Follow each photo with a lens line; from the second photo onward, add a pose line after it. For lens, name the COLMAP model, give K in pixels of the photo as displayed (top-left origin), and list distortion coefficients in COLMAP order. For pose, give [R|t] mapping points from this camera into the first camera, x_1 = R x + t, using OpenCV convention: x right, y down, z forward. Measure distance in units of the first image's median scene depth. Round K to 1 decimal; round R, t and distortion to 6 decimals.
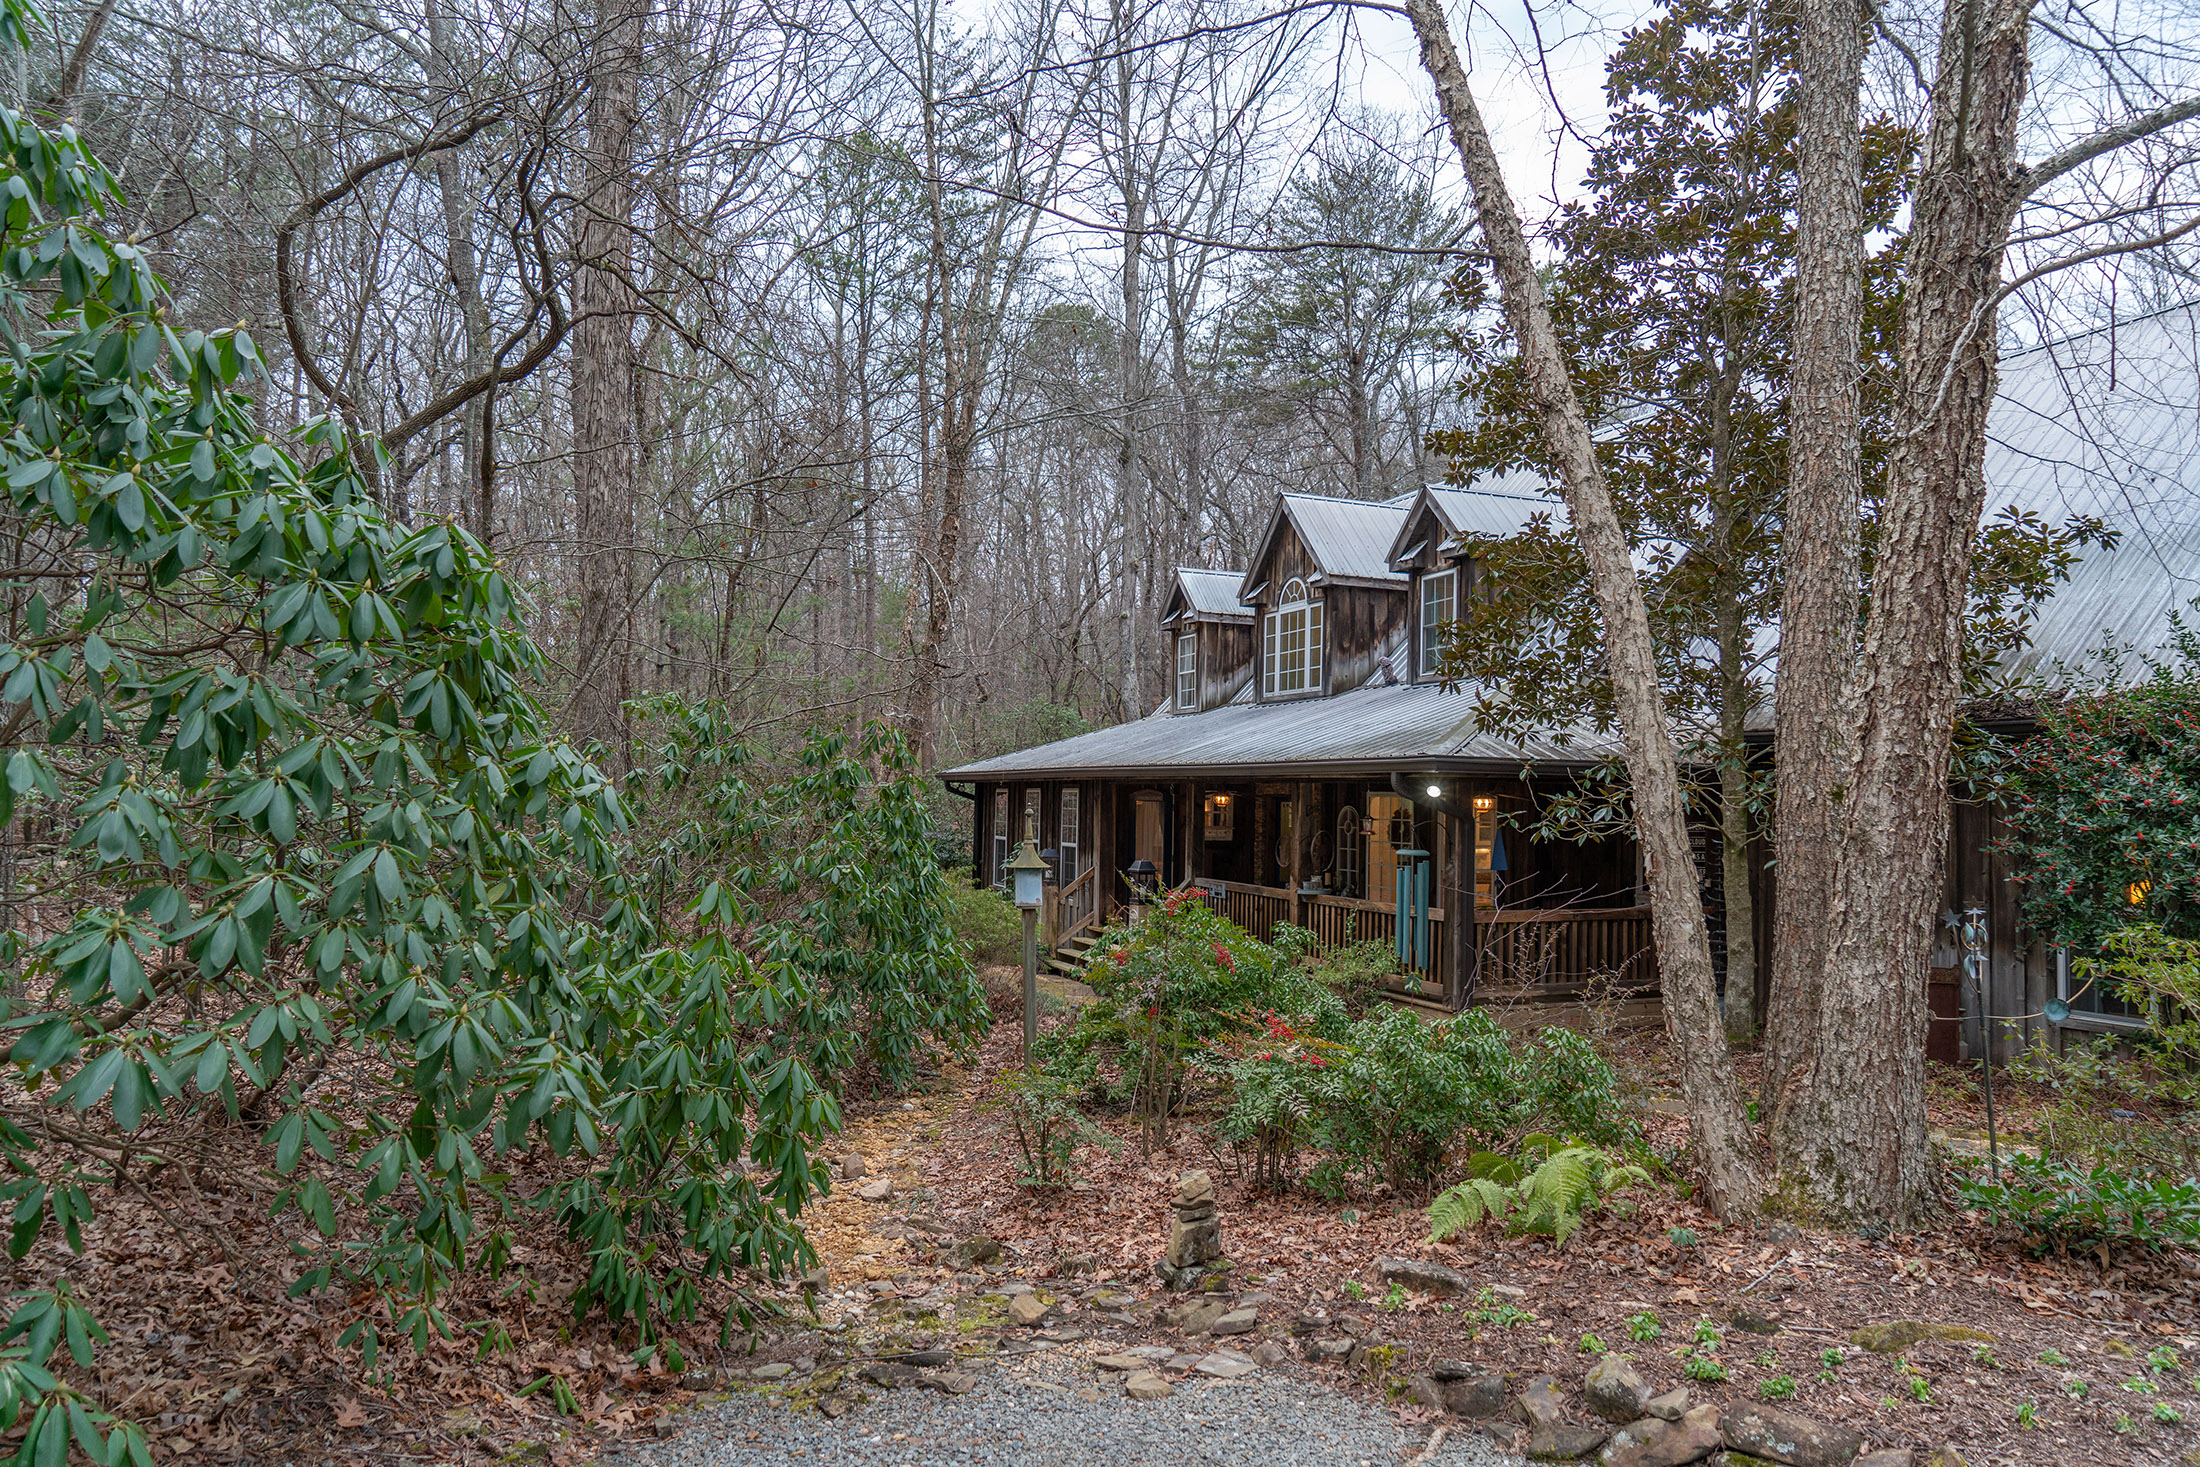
lens RADIAL K [[1426.1, 0, 1100.0], [0, 1426.1, 733.5], [0, 0, 1]] dist [-0.028263, 0.015385]
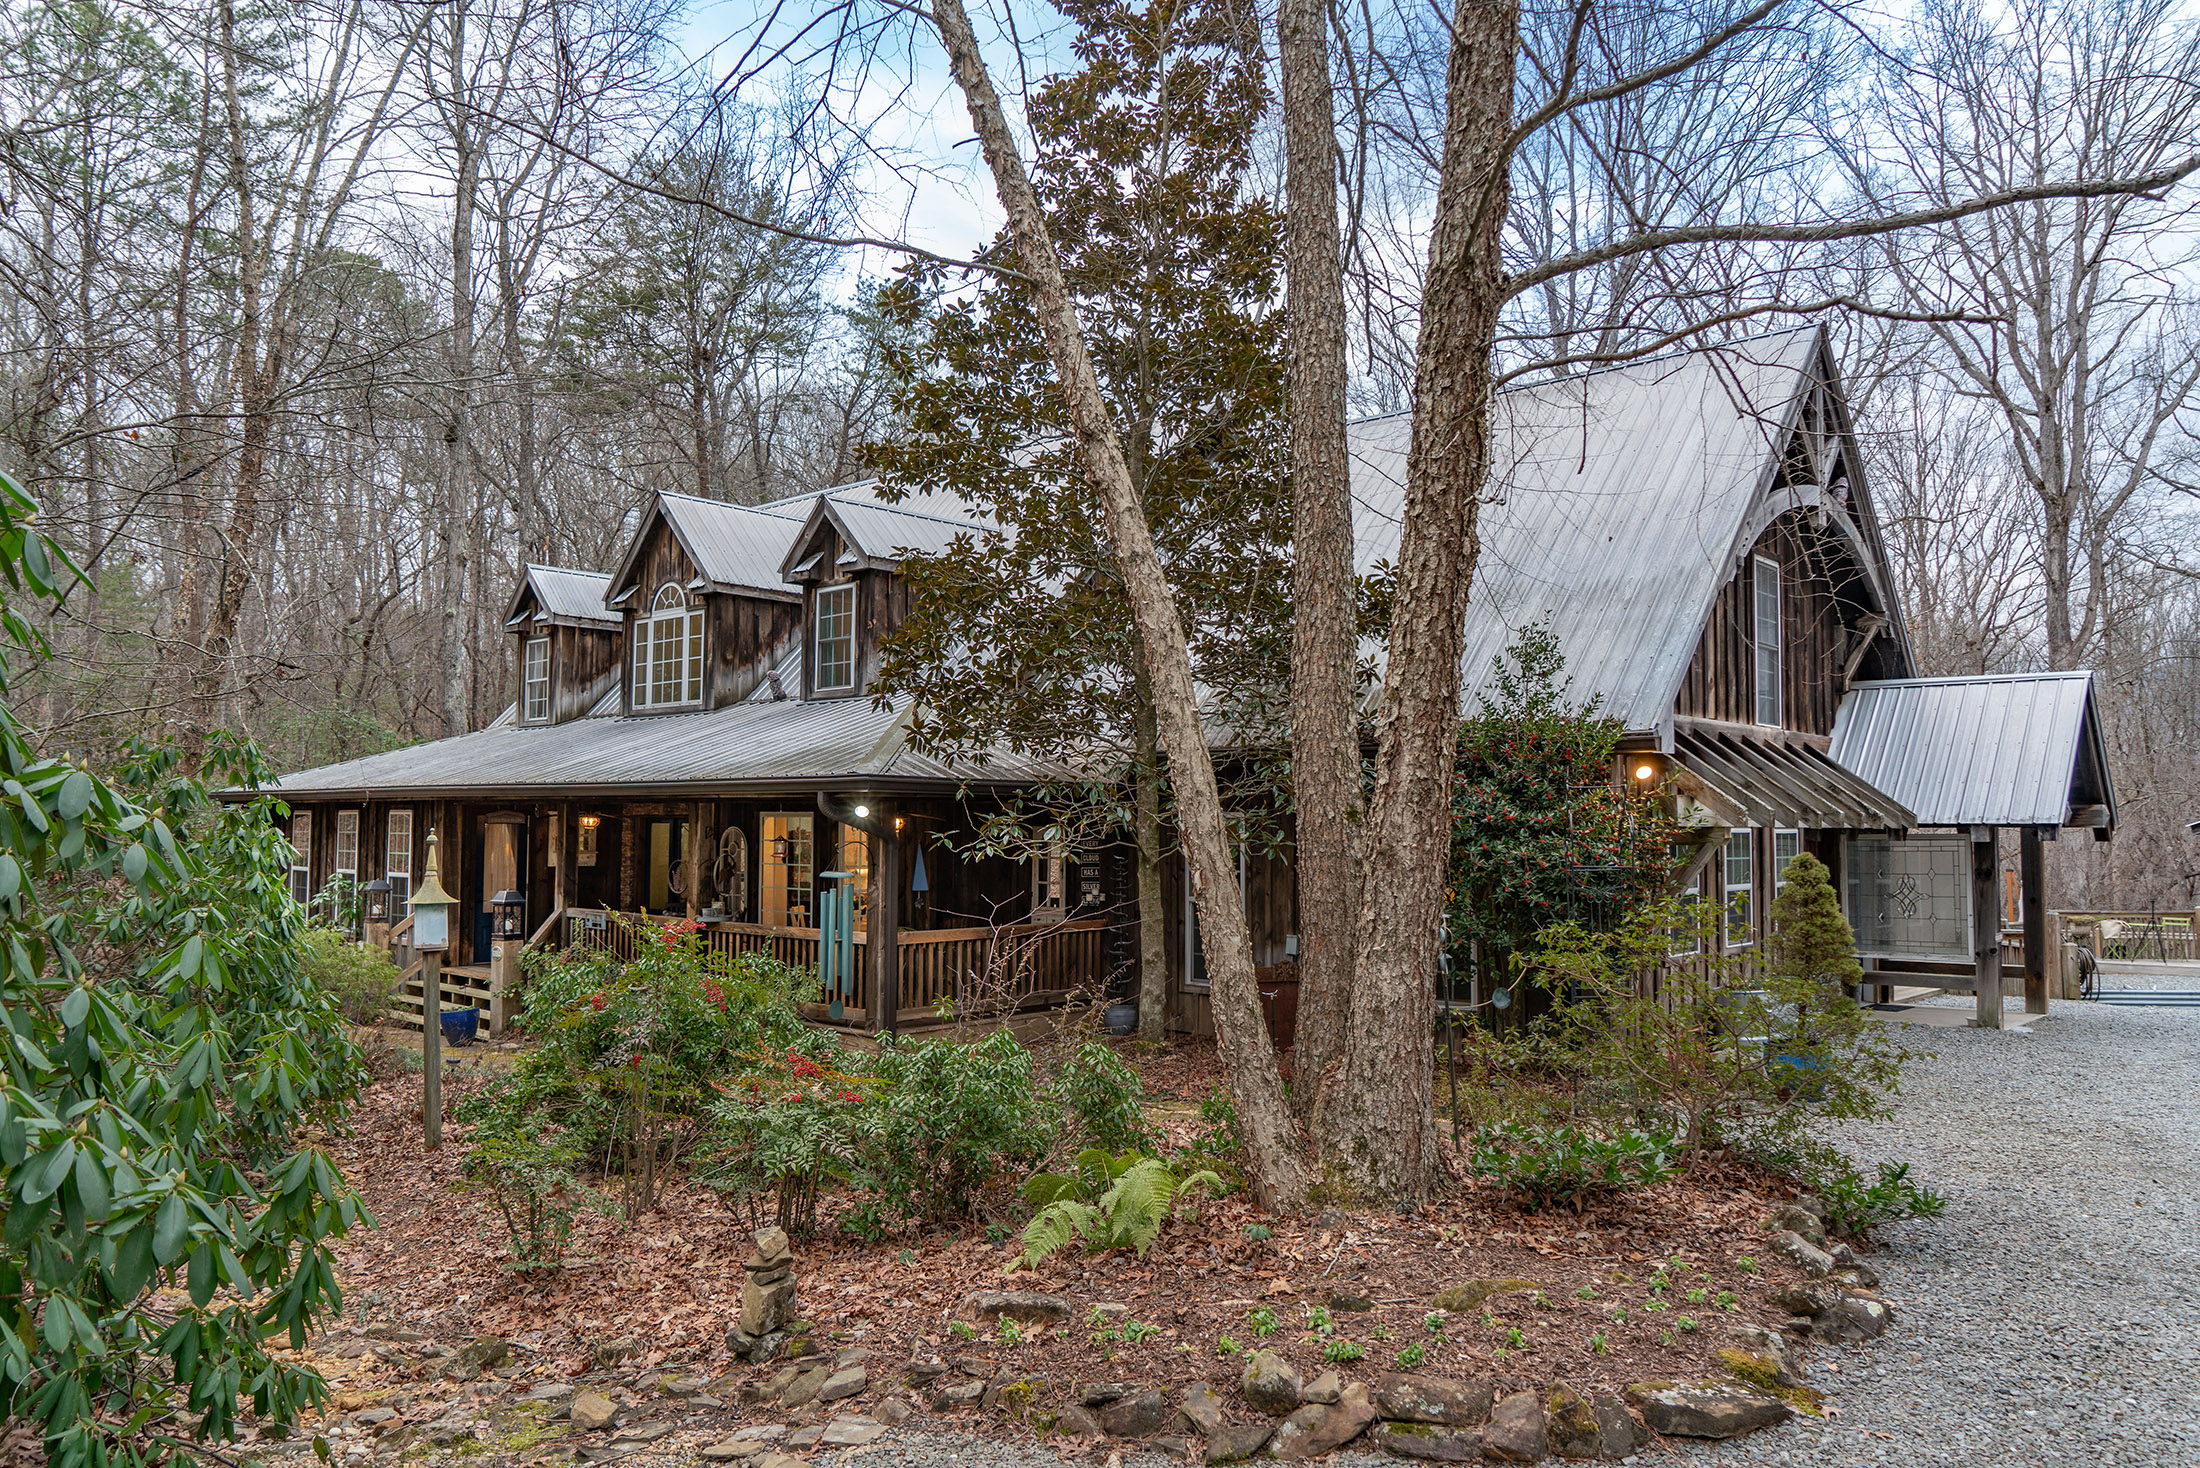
lens RADIAL K [[1481.5, 0, 1100.0], [0, 1481.5, 734.0], [0, 0, 1]] dist [-0.034032, 0.024391]
pose [[0.901667, 0.016256, 0.432126, -0.142400], [-0.011482, 0.999841, -0.013656, -0.000962], [-0.432280, 0.007352, 0.901710, 0.041733]]
